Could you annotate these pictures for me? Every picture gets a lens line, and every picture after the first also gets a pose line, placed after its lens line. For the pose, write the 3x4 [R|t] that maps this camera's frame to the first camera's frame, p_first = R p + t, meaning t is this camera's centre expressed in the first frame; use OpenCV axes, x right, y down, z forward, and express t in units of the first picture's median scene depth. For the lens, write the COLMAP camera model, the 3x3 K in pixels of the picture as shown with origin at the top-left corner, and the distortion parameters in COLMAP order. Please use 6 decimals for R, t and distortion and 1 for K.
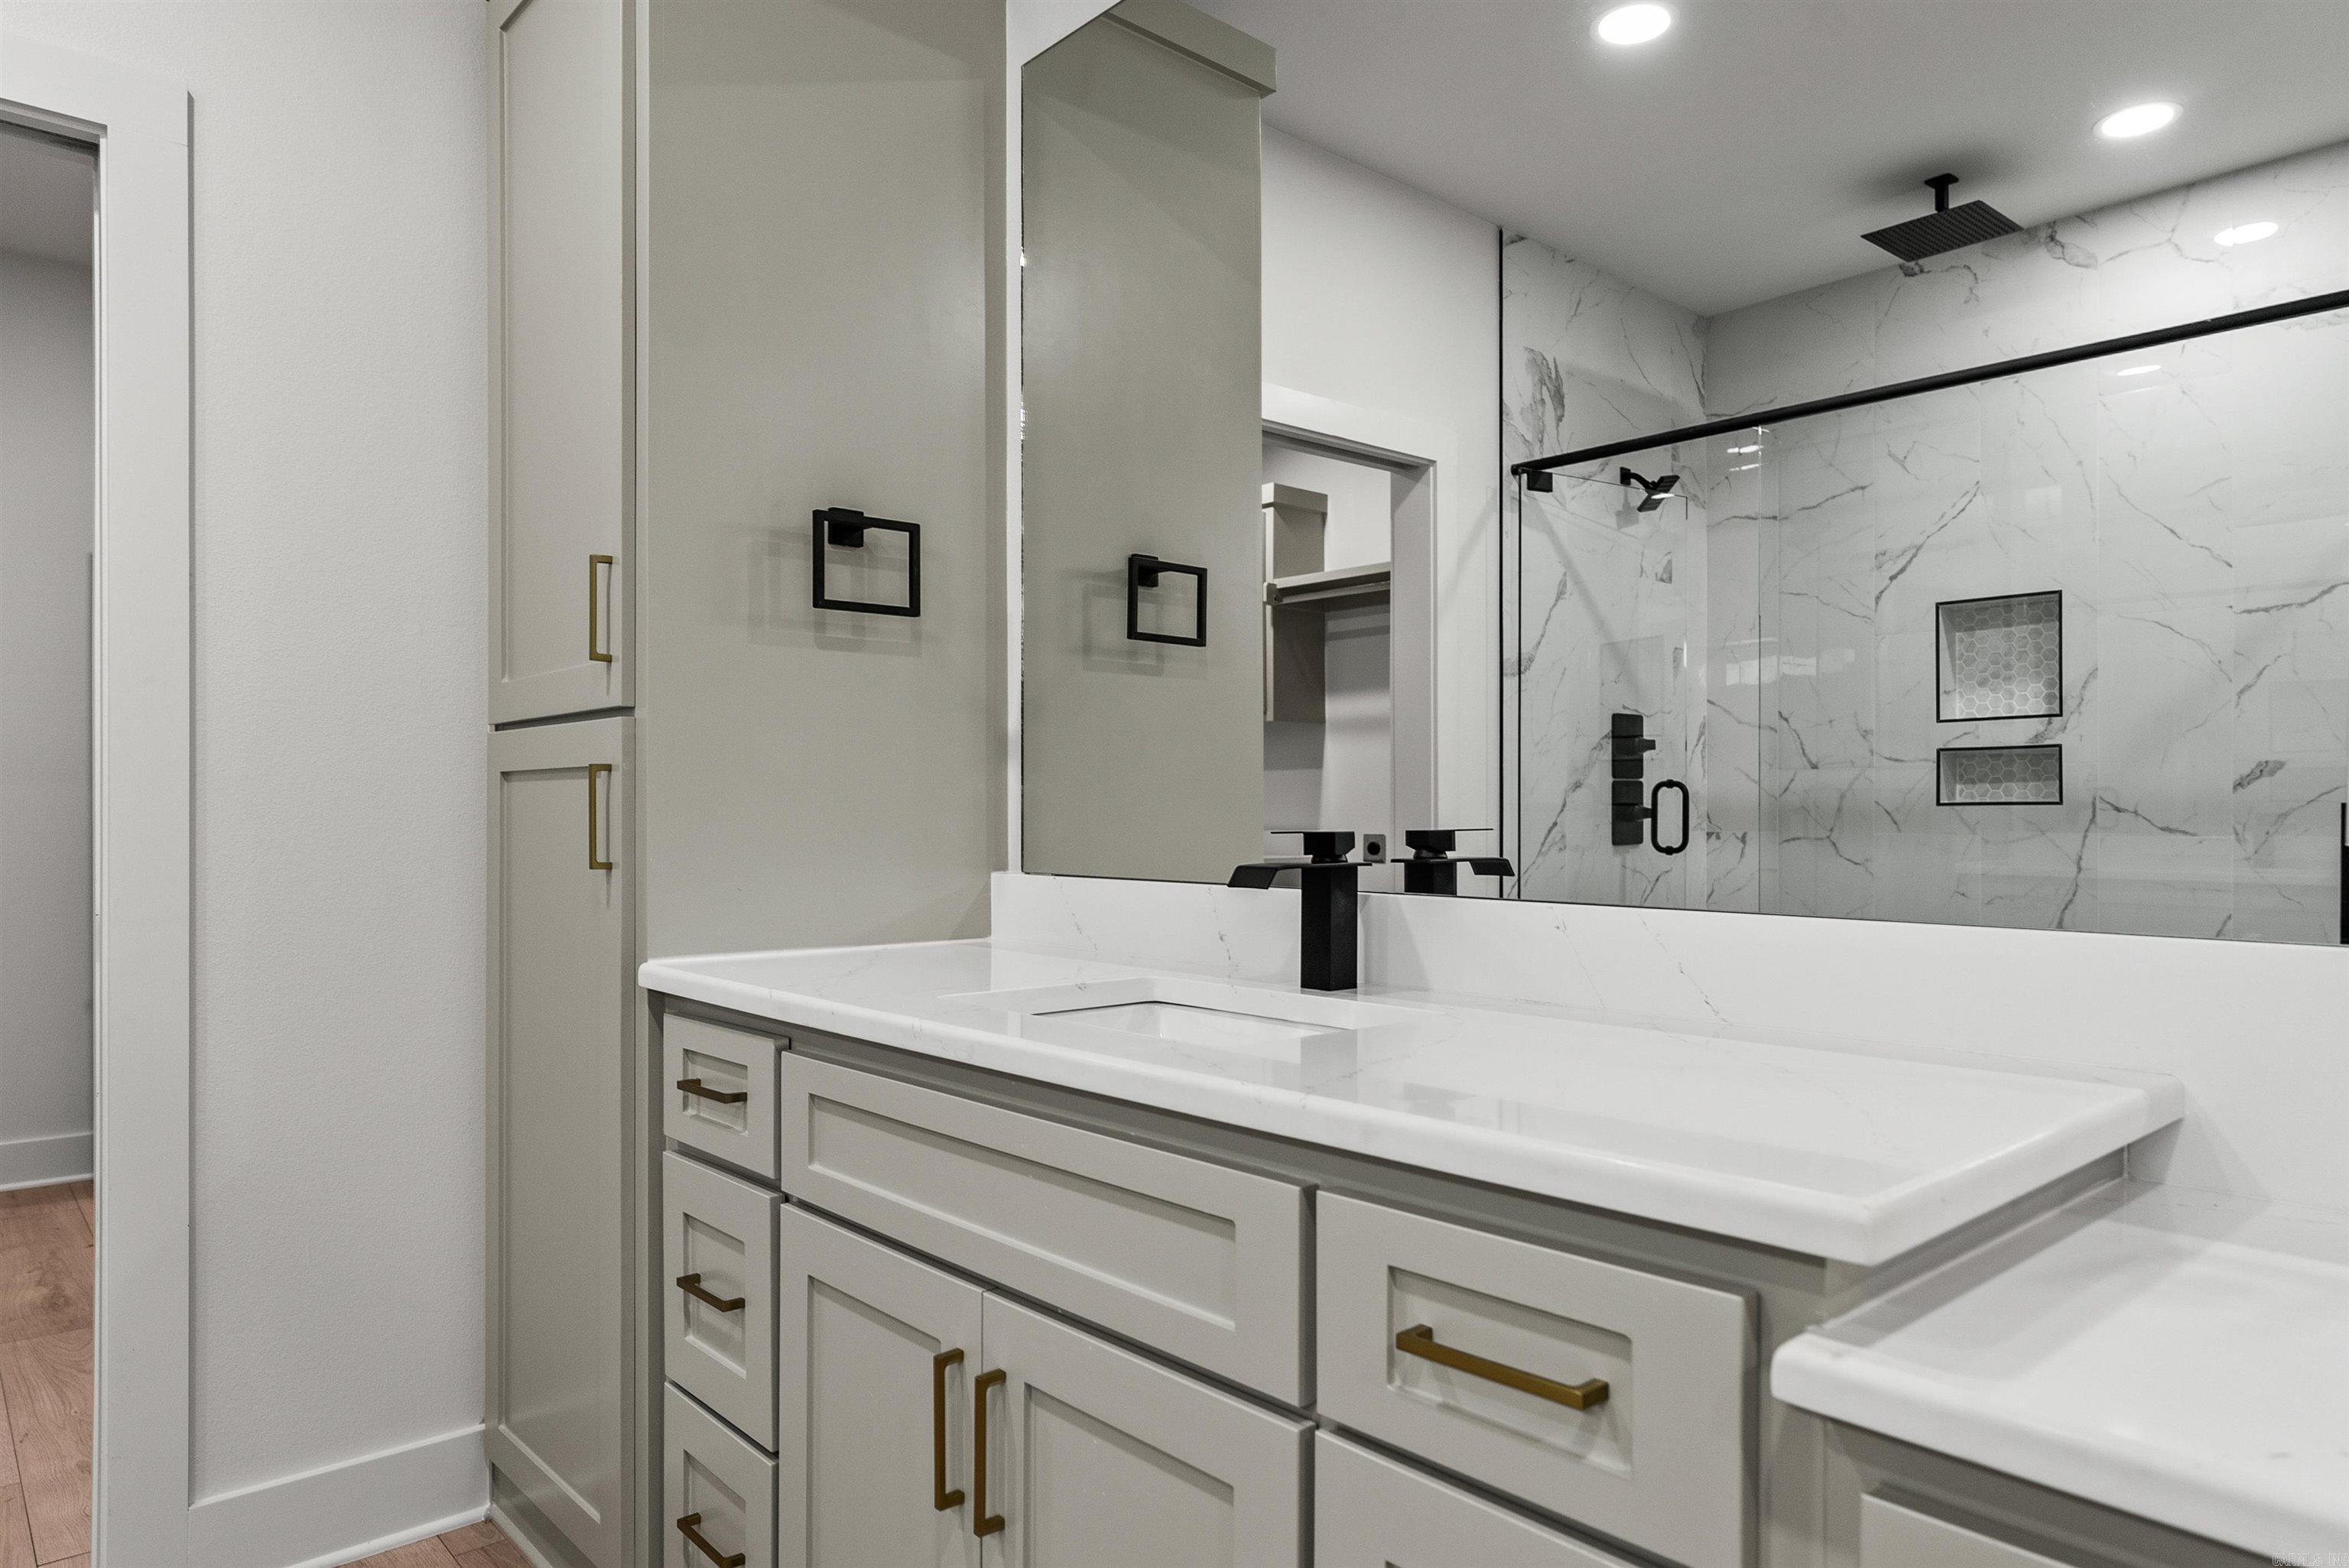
lens RADIAL K [[1402.4, 0, 1140.6], [0, 1402.4, 801.1], [0, 0, 1]] dist [-0.001311, -0.001206]
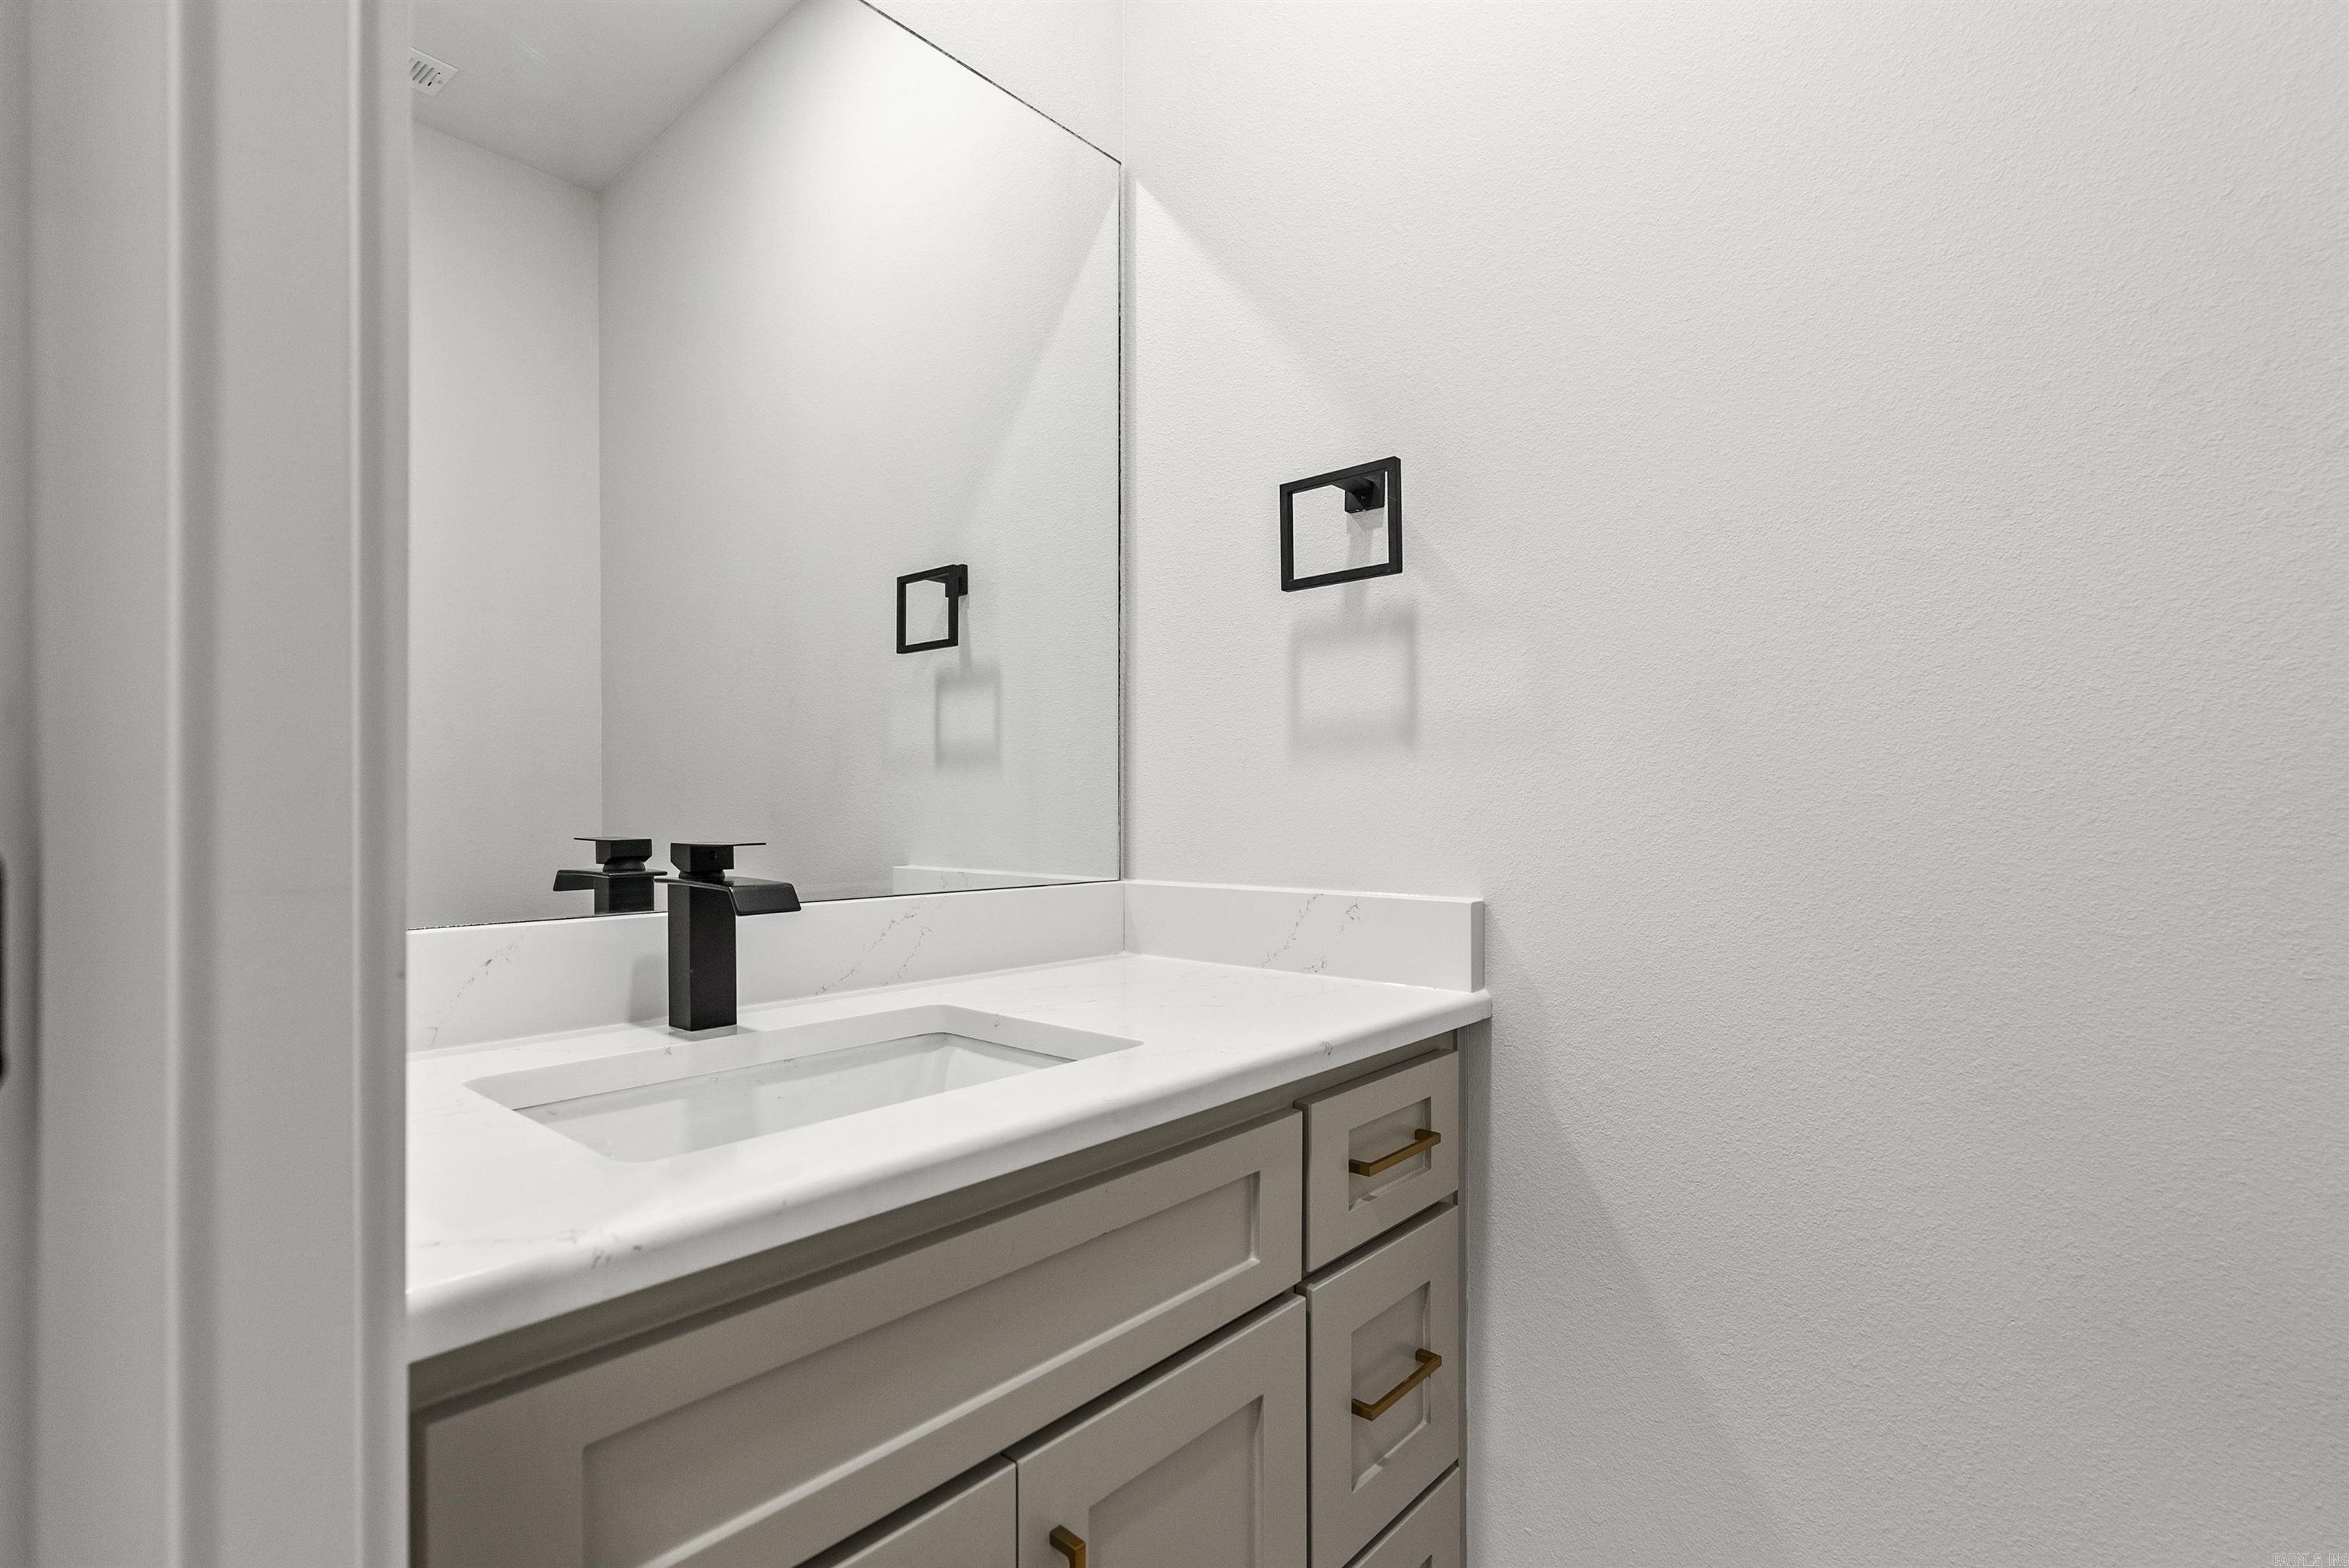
lens RADIAL K [[1079.3, 0, 1180.2], [0, 1079.3, 796.4], [0, 0, 1]] dist [-0.008871, 0.003927]
pose [[-0.124092, 0.015240, 0.992154, -0.611593], [-0.005603, 0.999855, -0.016059, 0.002506], [-0.992255, -0.007552, -0.123988, 0.868394]]
